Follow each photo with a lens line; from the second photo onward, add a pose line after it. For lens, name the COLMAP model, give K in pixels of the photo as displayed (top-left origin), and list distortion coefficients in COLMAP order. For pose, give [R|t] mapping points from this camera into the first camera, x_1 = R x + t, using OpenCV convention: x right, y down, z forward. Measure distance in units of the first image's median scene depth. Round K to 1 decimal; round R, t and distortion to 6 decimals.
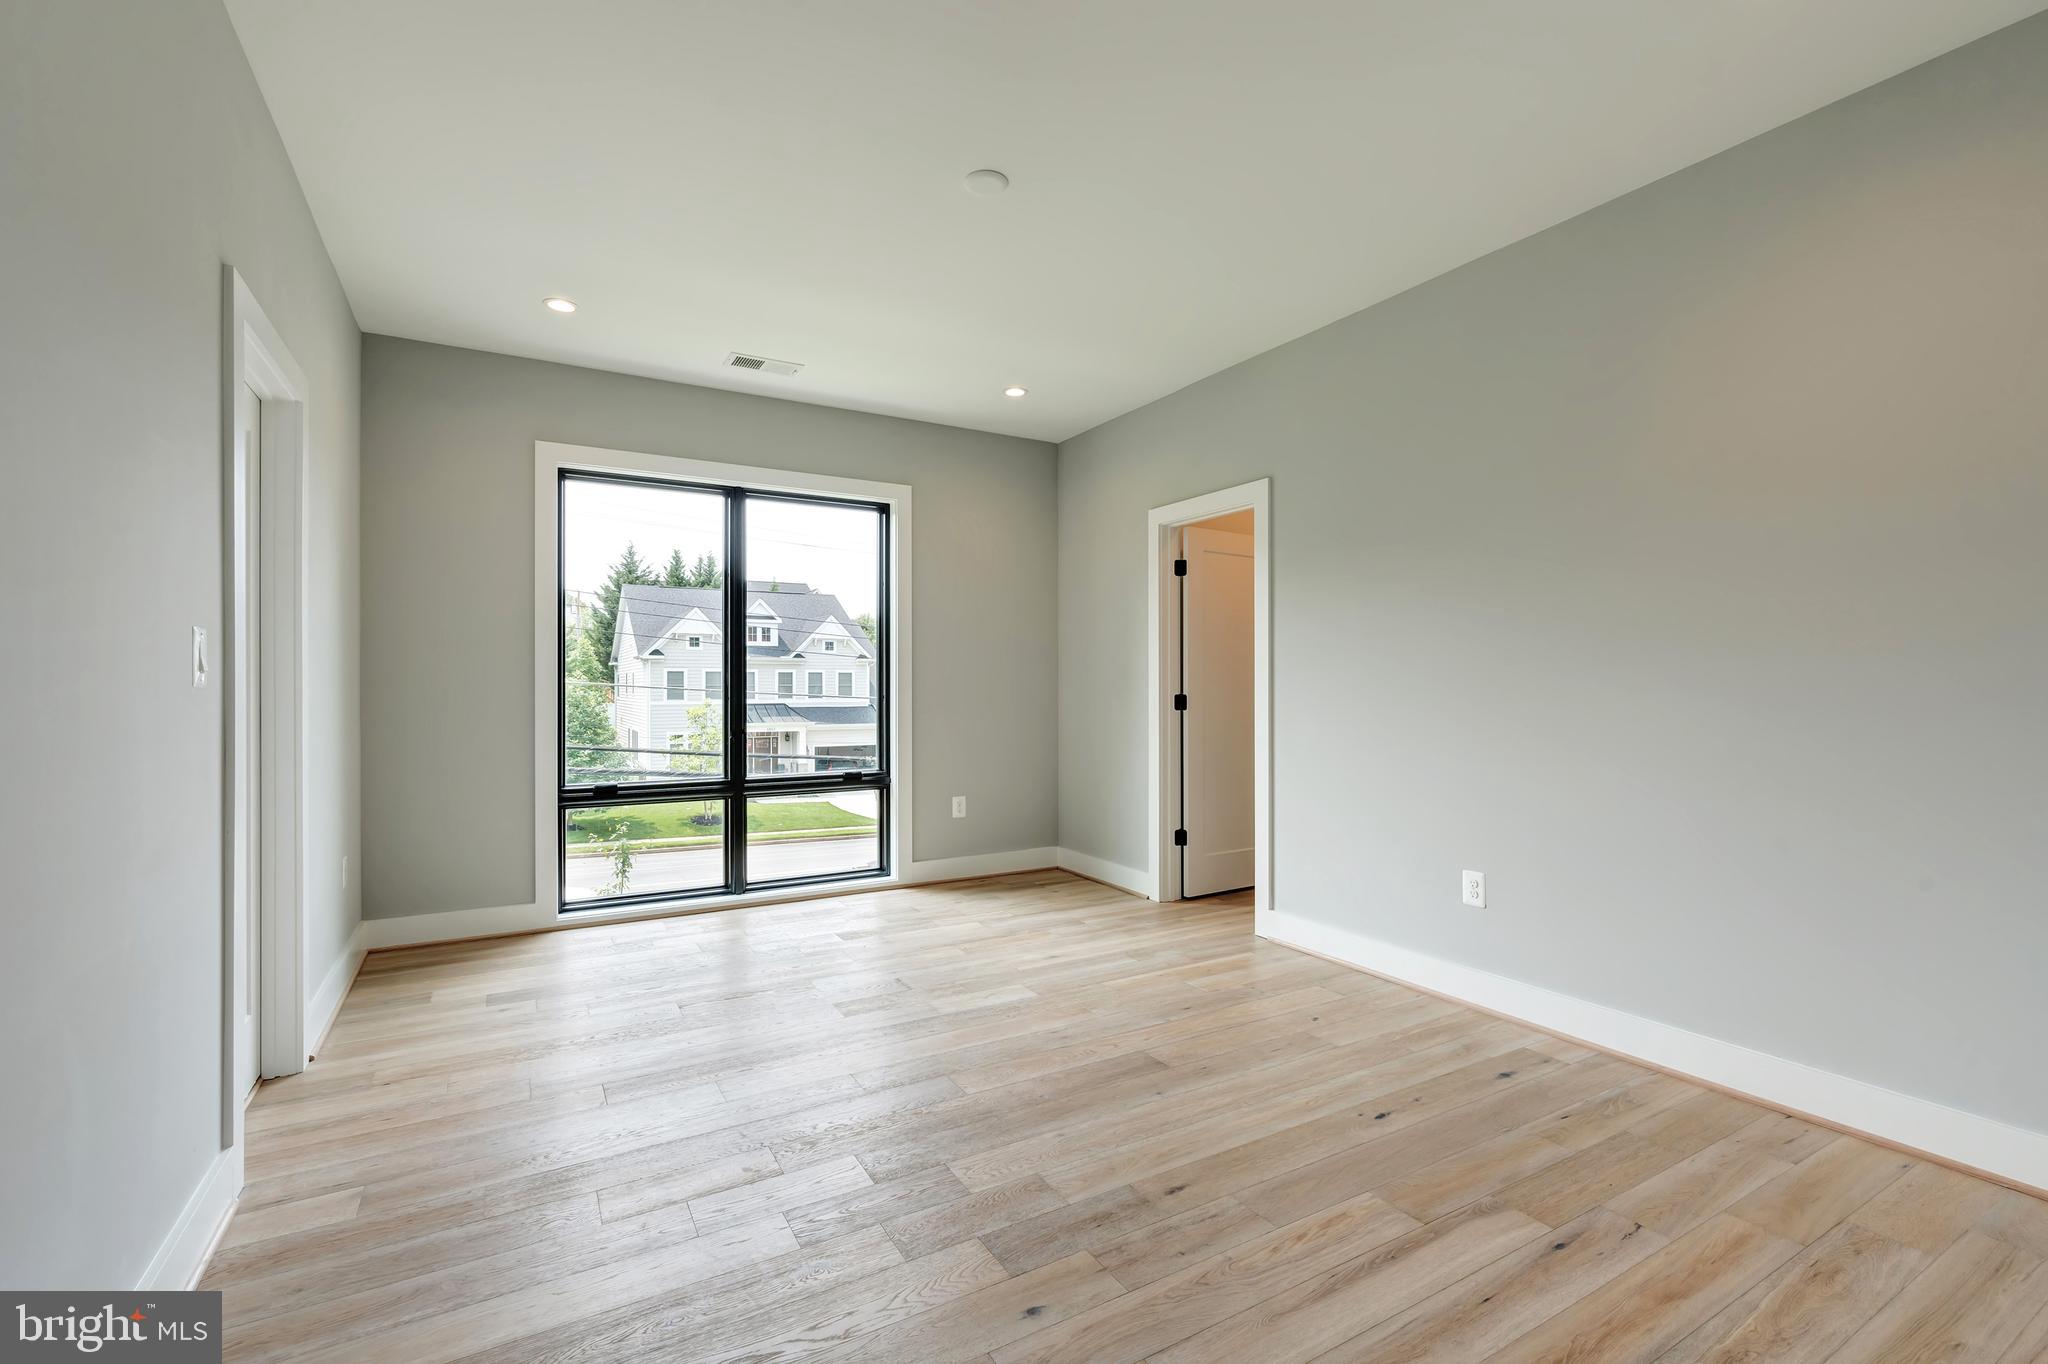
lens RADIAL K [[898.9, 0, 1019.5], [0, 898.9, 692.8], [0, 0, 1]] dist [-0.005318, -0.000285]
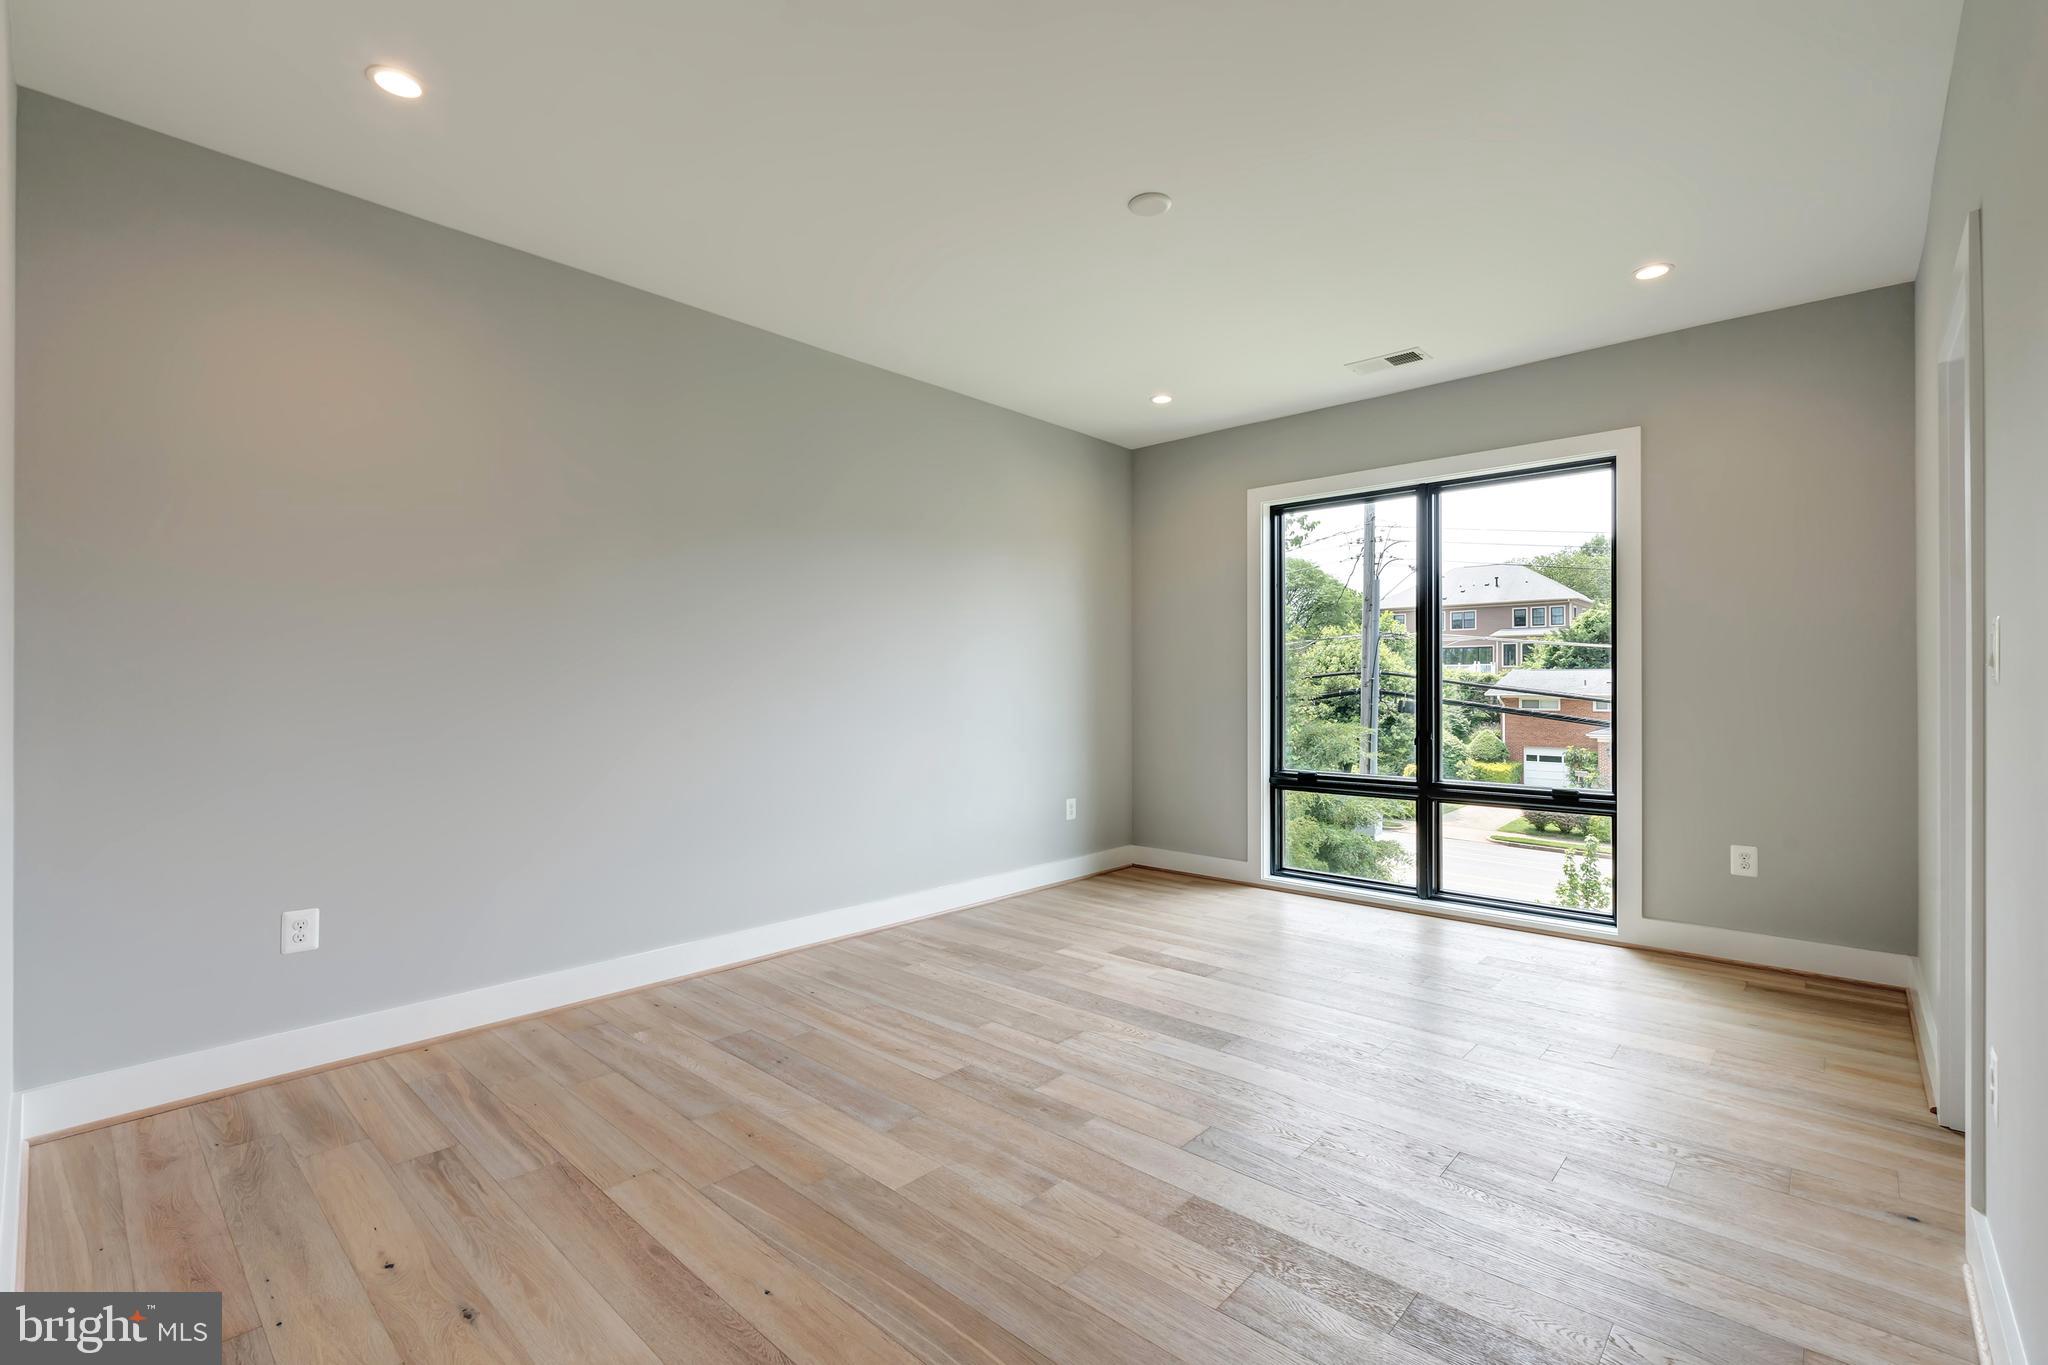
lens RADIAL K [[898.9, 0, 1030.9], [0, 898.9, 676.7], [0, 0, 1]] dist [-0.005318, -0.000285]
pose [[0.294911, -0.007547, -0.955495, 0.491140], [-0.008853, 0.999904, -0.010631, -0.003521], [0.955484, 0.011594, 0.294816, 0.298529]]
